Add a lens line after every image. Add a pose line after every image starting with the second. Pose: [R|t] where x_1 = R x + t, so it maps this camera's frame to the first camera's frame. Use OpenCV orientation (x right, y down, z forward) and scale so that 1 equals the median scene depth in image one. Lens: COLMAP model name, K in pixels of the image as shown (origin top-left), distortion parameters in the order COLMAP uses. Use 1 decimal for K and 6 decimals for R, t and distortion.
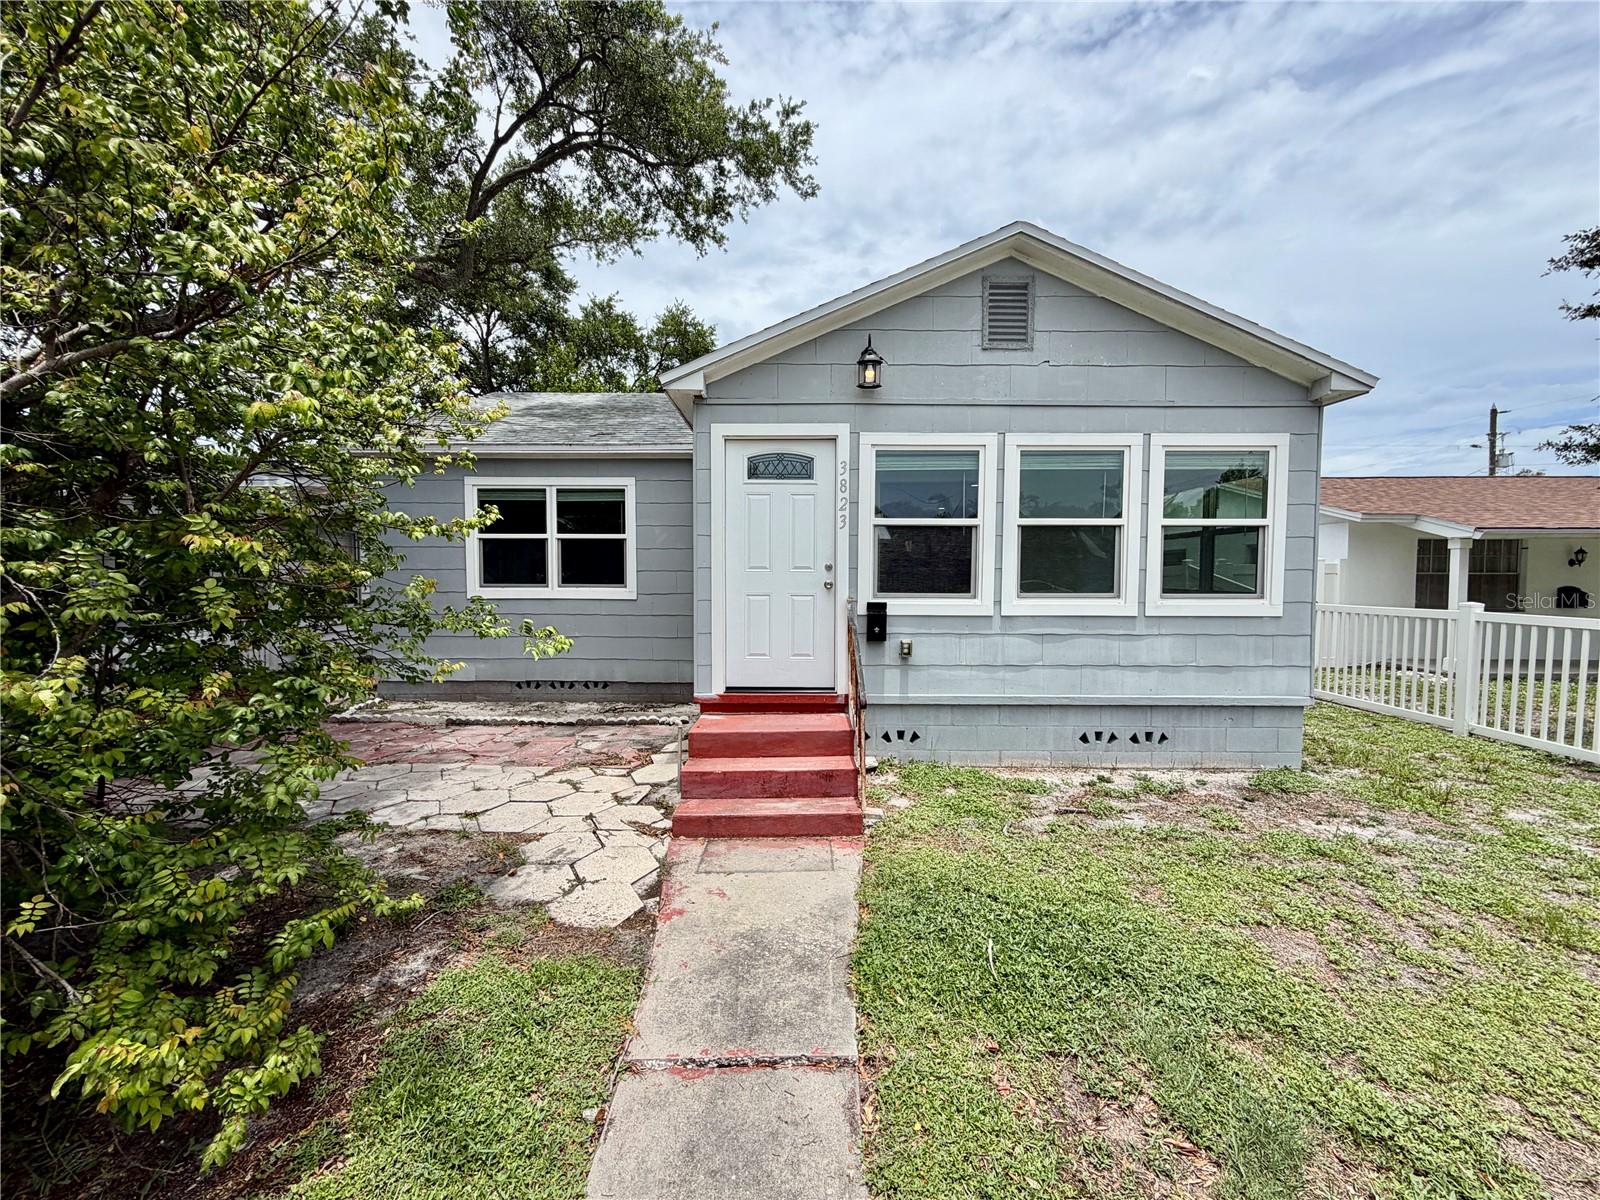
lens RADIAL K [[638.1, 0, 780.4], [0, 638.1, 614.8], [0, 0, 1]] dist [0.004461, -0.001004]
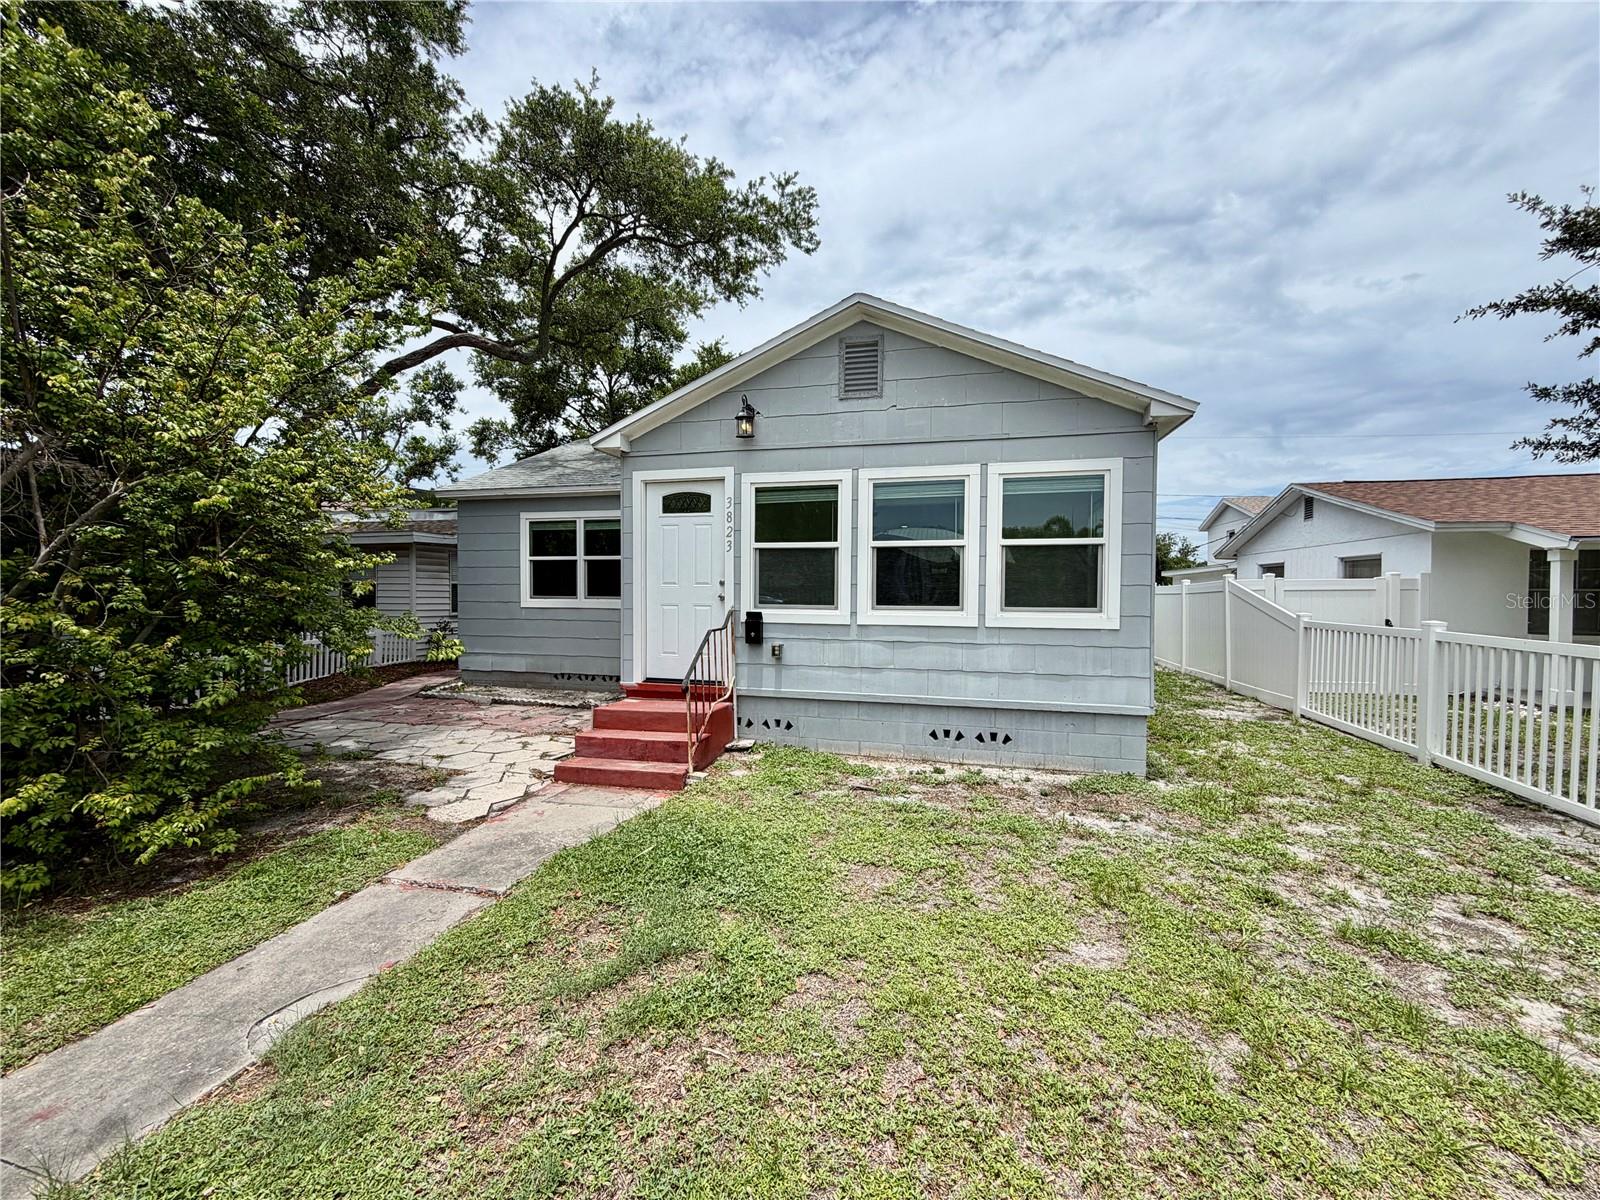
lens RADIAL K [[638.1, 0, 787.8], [0, 638.1, 620.2], [0, 0, 1]] dist [0.004461, -0.001004]
pose [[0.968177, 0.014237, -0.249860, 0.509267], [-0.017845, 0.999767, -0.012179, 0.009478], [0.249628, 0.016250, 0.968205, -0.158790]]
